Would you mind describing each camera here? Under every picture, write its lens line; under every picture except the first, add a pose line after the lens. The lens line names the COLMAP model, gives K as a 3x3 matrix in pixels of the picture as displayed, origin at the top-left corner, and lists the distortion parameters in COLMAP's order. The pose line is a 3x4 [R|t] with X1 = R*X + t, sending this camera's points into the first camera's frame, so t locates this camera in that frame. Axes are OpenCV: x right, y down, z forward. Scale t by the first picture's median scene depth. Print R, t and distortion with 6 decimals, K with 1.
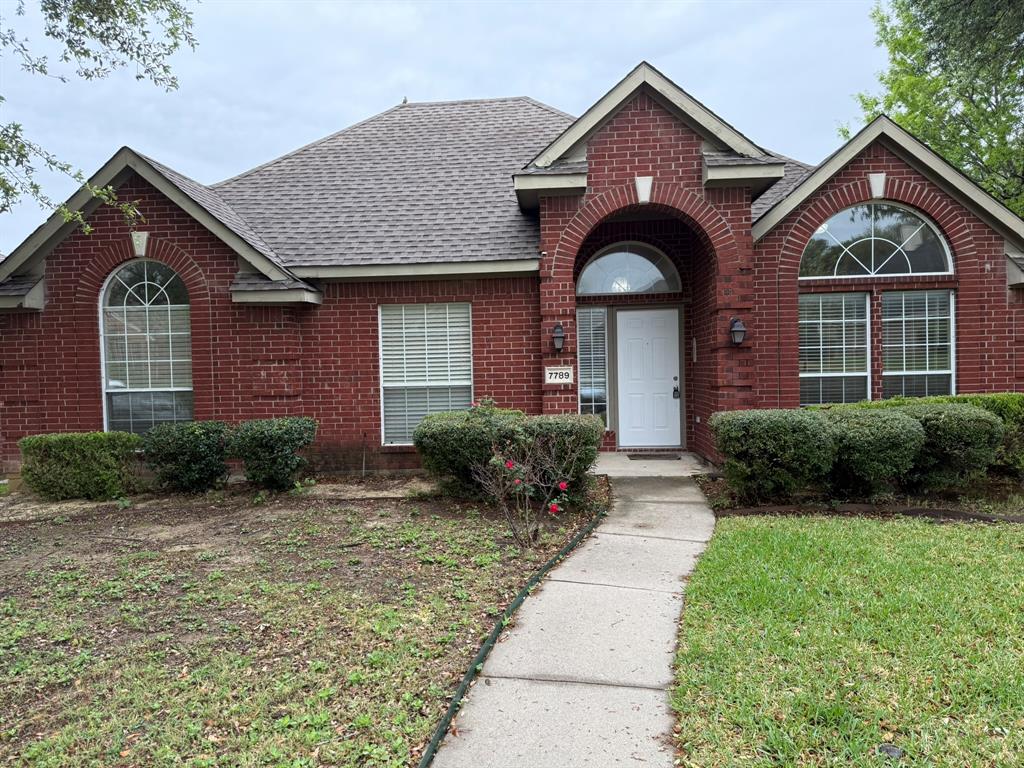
lens RADIAL K [[708.7, 0, 458.4], [0, 708.7, 388.4], [0, 0, 1]] dist [0.056328, -0.057701]
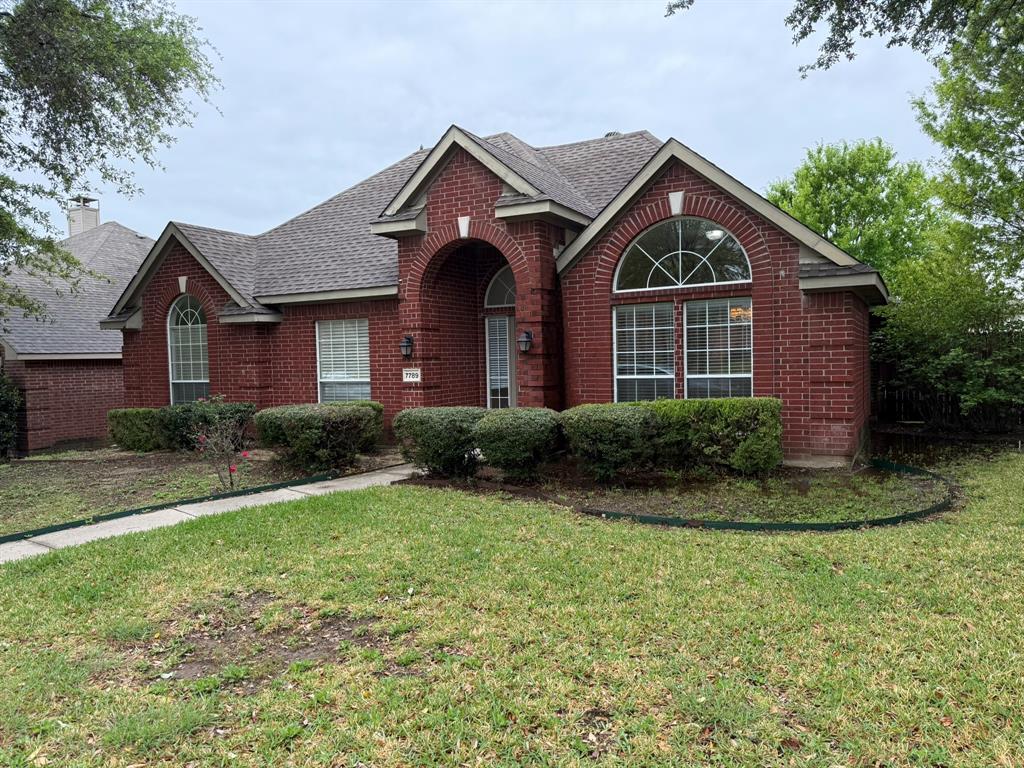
lens RADIAL K [[708.7, 0, 513.2], [0, 708.7, 391.0], [0, 0, 1]] dist [0.056328, -0.057701]
pose [[0.912573, 0.020008, -0.408423, 0.838104], [-0.008468, 0.999513, 0.030044, -0.030222], [0.408825, -0.023959, 0.912298, -0.100266]]
